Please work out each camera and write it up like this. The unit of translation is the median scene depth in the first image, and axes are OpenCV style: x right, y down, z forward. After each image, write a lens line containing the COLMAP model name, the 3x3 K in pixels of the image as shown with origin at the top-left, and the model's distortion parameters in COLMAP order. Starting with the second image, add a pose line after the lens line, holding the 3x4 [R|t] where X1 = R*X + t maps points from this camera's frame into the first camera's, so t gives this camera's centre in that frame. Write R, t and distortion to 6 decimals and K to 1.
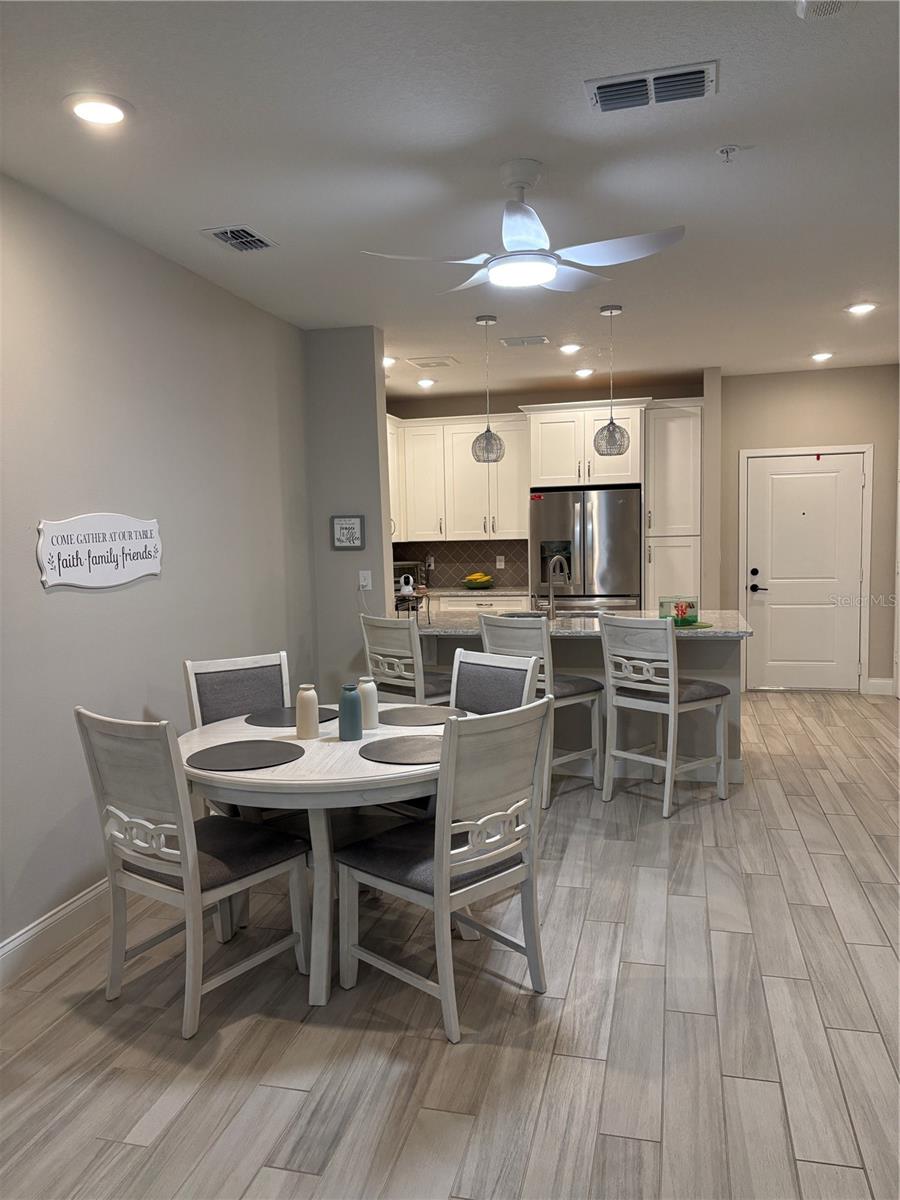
lens RADIAL K [[917.3, 0, 450.1], [0, 917.3, 625.6], [0, 0, 1]] dist [0.010035, -0.002580]
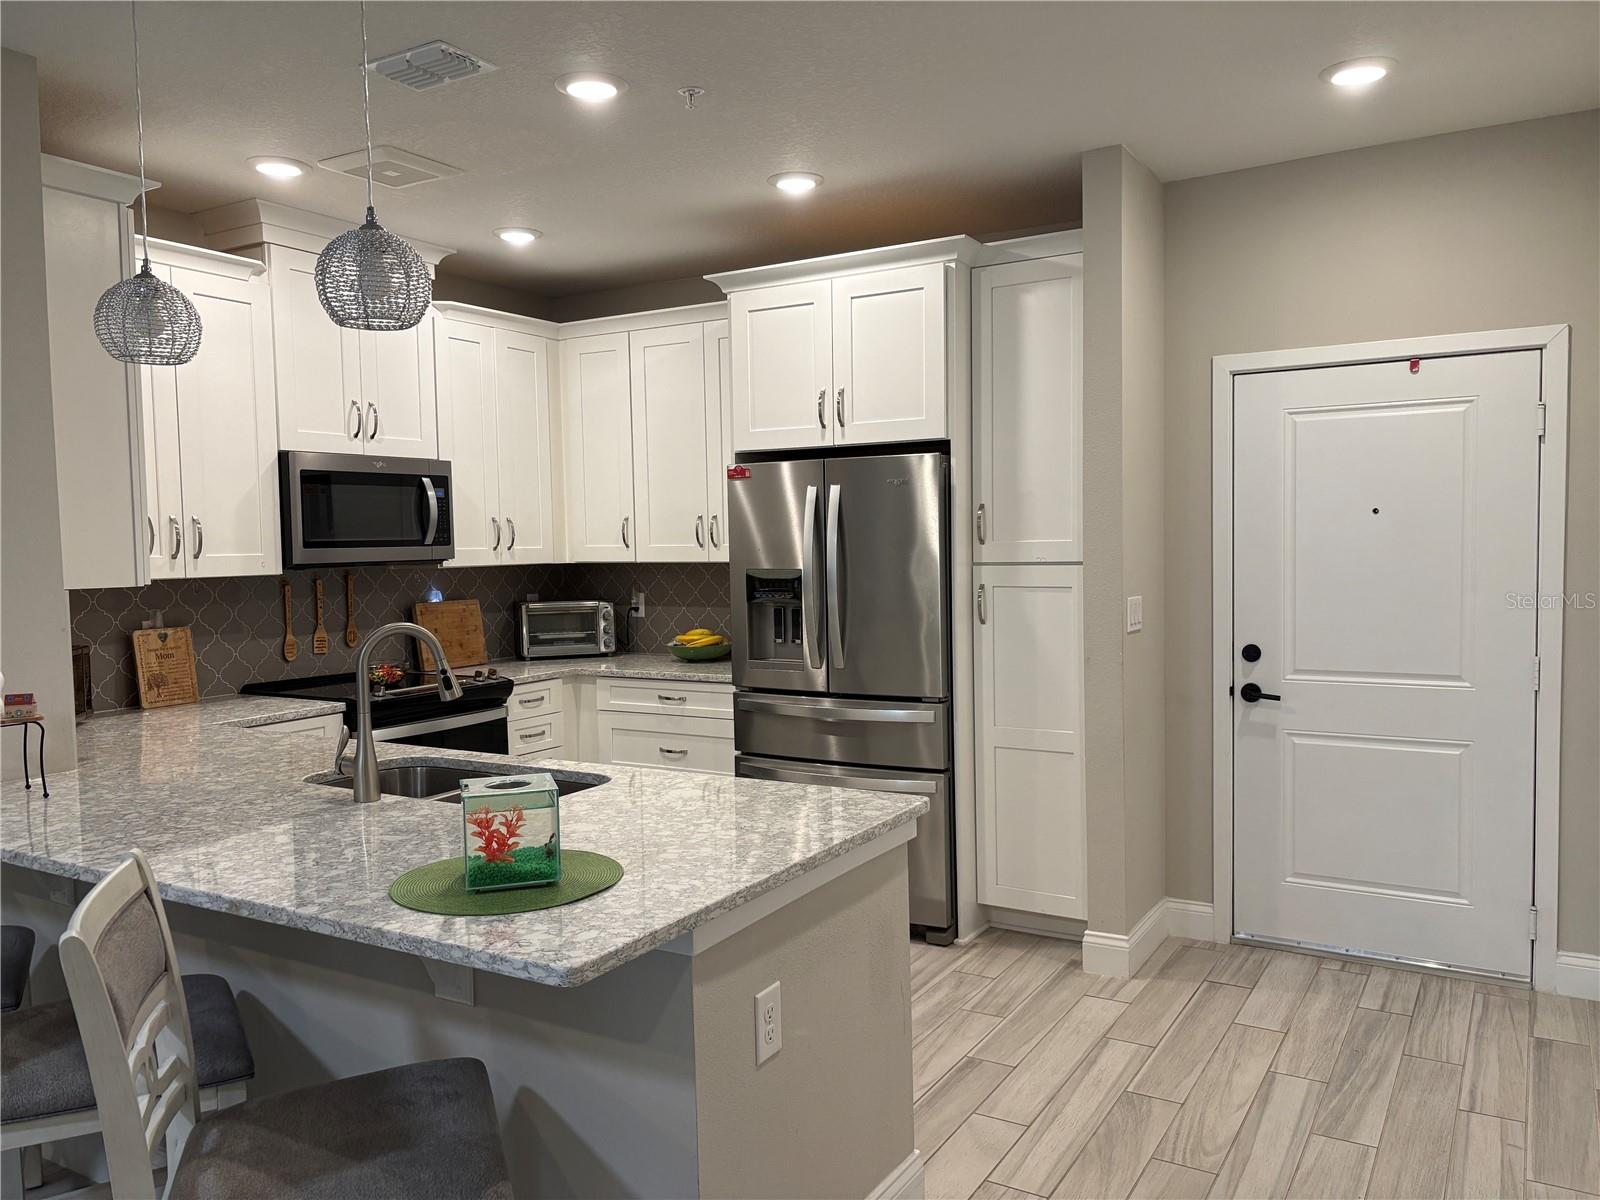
lens RADIAL K [[1223.1, 0, 799.8], [0, 1223.1, 609.5], [0, 0, 1]] dist [0.010035, -0.002580]
pose [[0.955516, 0.025483, -0.293836, 0.306106], [-0.035972, 0.998892, -0.030347, -0.055329], [0.292737, 0.039566, 0.955374, 0.433004]]
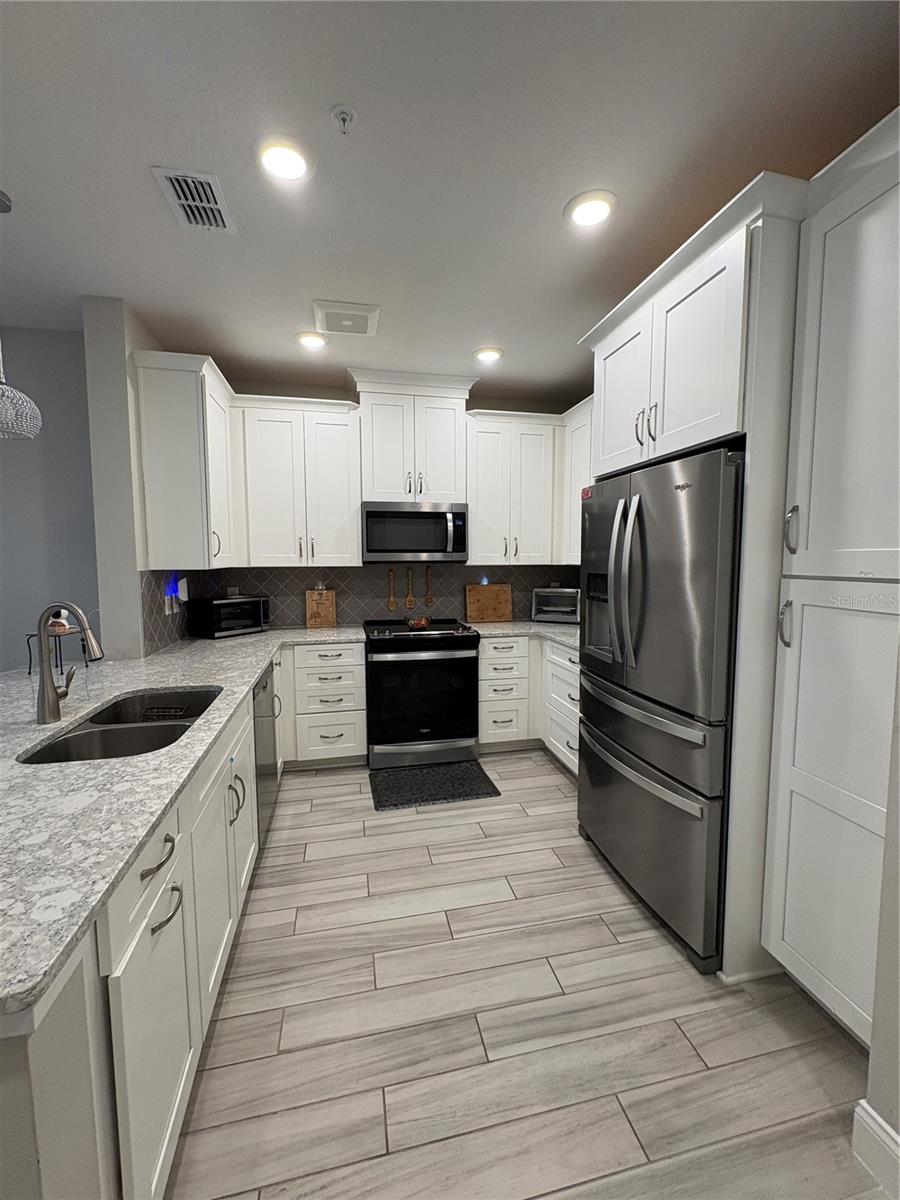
lens RADIAL K [[480.7, 0, 450.0], [0, 480.7, 600.0], [0, 0, 1]] dist [-0.020028, 0.004645]
pose [[0.435024, 0.102267, -0.894593, 0.330848], [-0.098628, 0.992963, 0.065551, -0.087035], [0.895001, 0.059716, 0.442049, 0.798848]]
